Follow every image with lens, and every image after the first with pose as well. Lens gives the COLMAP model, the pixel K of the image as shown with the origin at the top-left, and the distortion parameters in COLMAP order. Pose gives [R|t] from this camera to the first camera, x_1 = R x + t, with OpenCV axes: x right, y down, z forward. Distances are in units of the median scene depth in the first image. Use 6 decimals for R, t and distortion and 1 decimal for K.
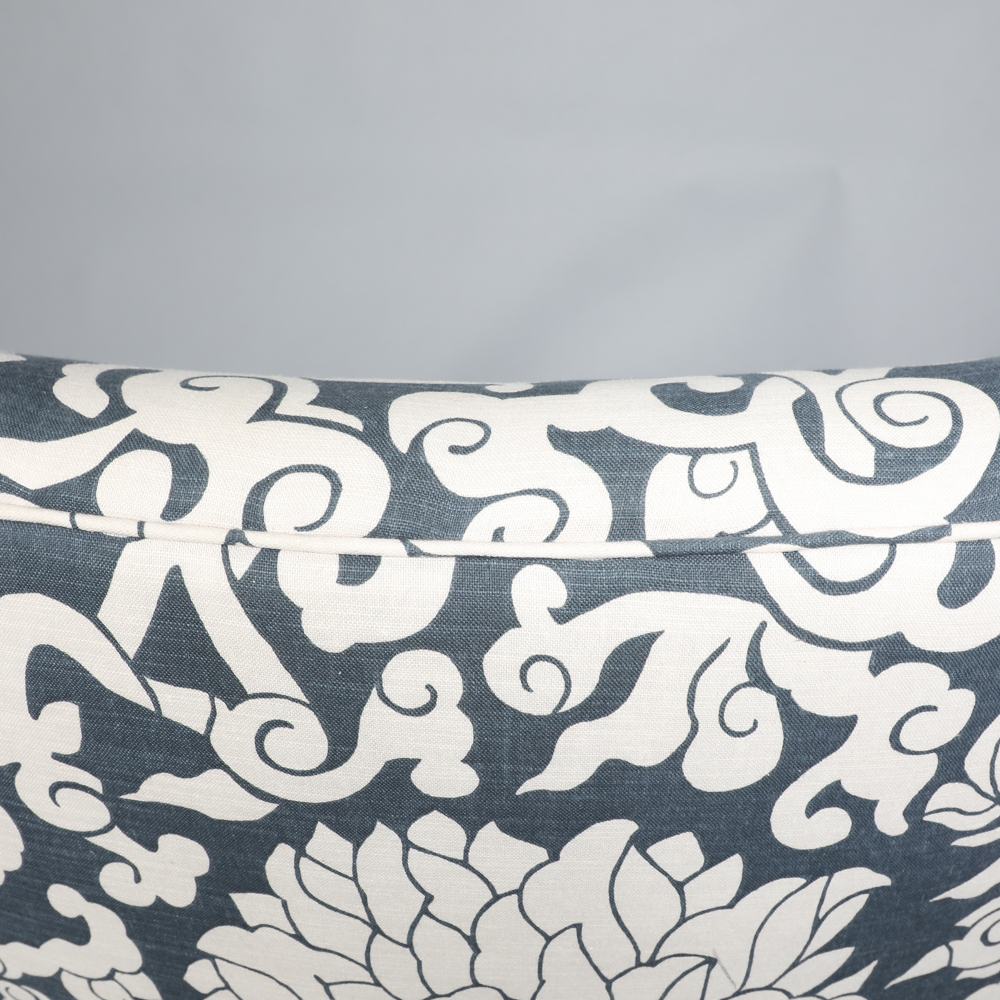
lens RADIAL K [[1006.3, 0, 500.0], [0, 1006.3, 497.9], [0, 0, 1]] dist [-0.049299, 0.000000]
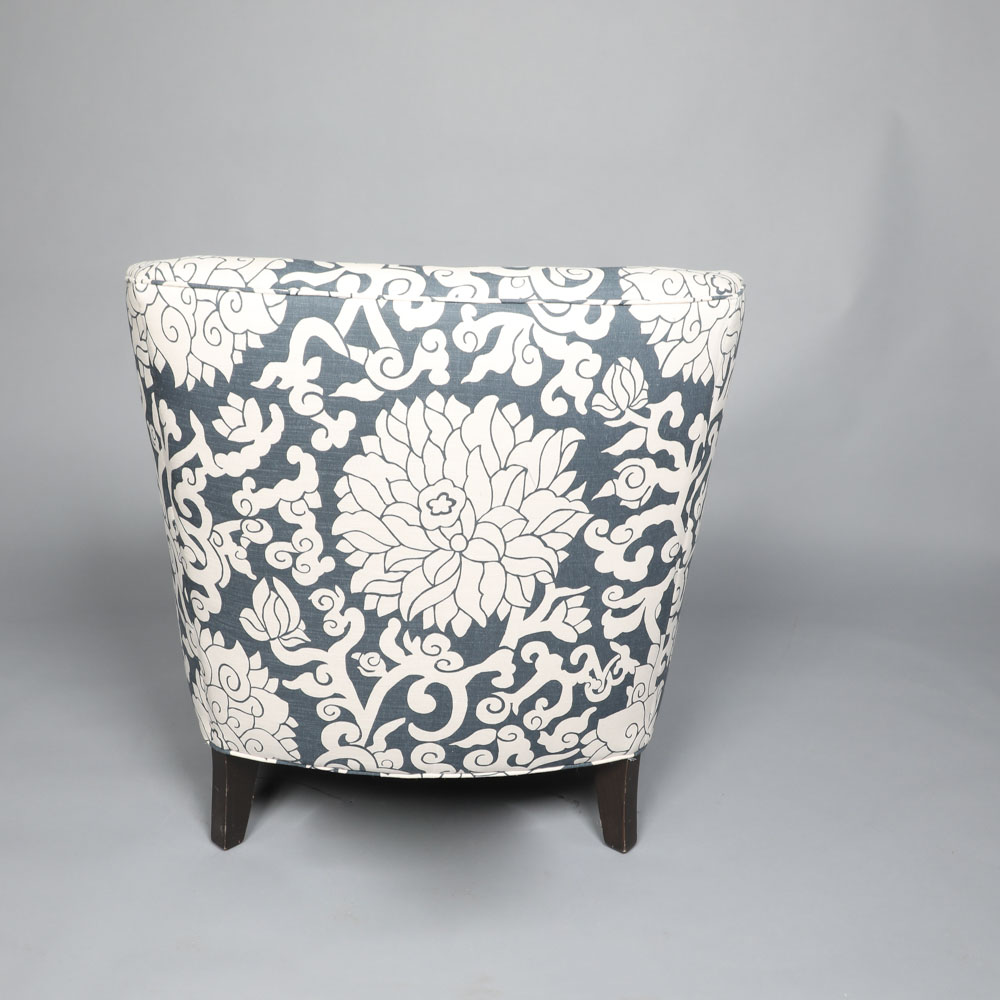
lens RADIAL K [[981.7, 0, 459.1], [0, 981.7, 510.4], [0, 0, 1]] dist [-0.043976, 0.000000]
pose [[0.996269, 0.004828, 0.086171, -0.268732], [0.007827, 0.989265, -0.145923, 1.200296], [-0.085950, 0.146053, 0.985536, -2.123840]]
